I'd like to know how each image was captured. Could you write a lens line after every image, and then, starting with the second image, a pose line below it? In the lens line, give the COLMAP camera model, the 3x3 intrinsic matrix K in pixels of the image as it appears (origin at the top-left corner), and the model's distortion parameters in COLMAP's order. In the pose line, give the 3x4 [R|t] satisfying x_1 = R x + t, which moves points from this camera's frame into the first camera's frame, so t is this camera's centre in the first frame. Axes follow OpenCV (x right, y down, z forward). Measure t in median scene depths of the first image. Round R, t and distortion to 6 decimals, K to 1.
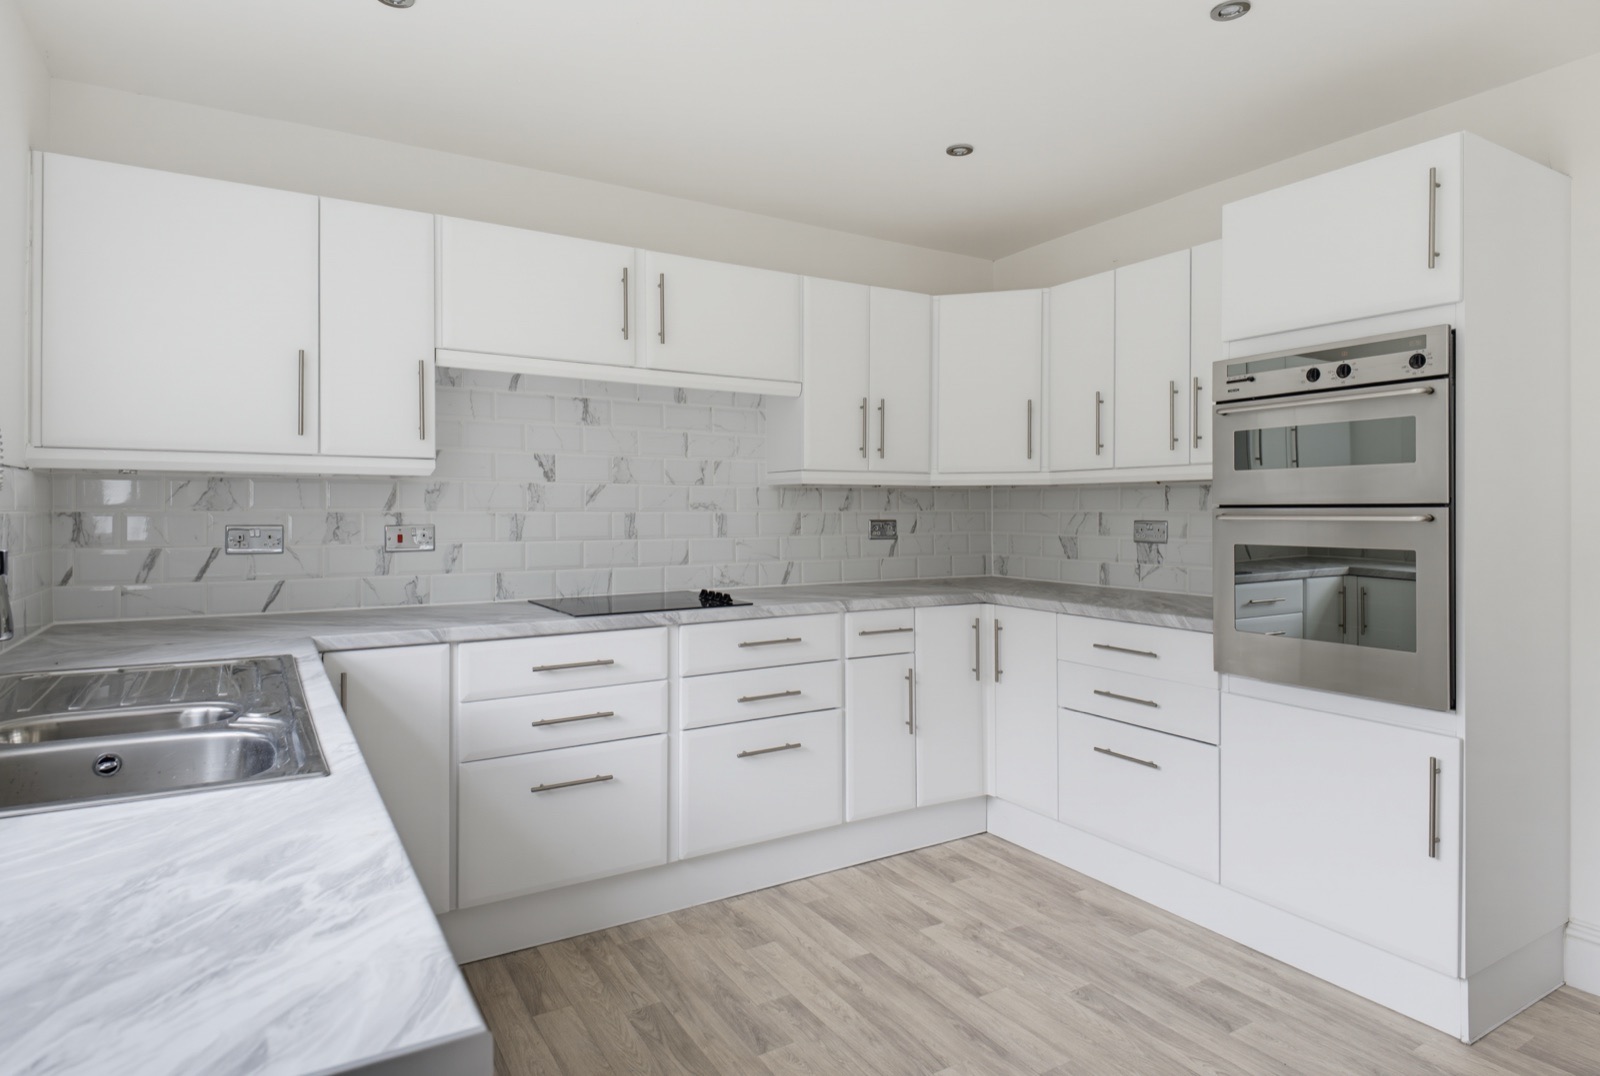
lens RADIAL K [[896.4, 0, 801.2], [0, 896.4, 523.3], [0, 0, 1]] dist [0.003771, -0.001038]
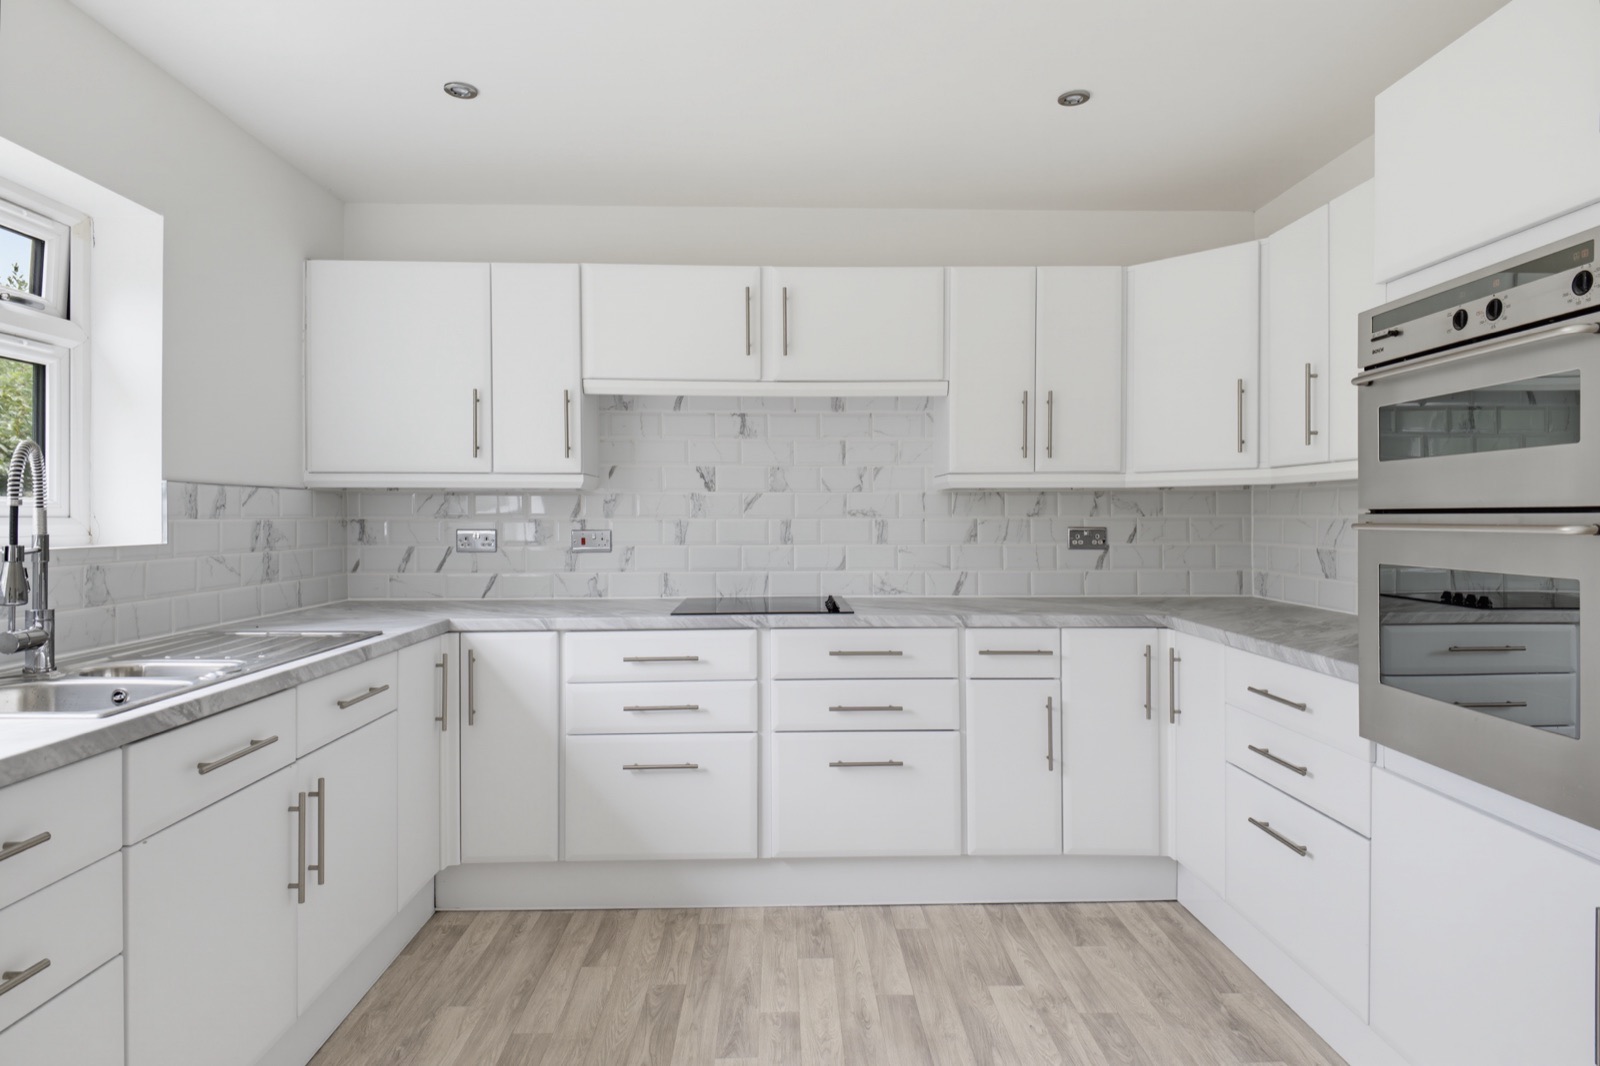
lens RADIAL K [[878.0, 0, 800.0], [0, 878.0, 533.0], [0, 0, 1]] dist [0.033006, -0.065993]
pose [[0.866440, 0.007822, -0.499220, 0.374568], [-0.005363, 0.999965, 0.006361, -0.002894], [0.499252, -0.002834, 0.866452, 0.135805]]
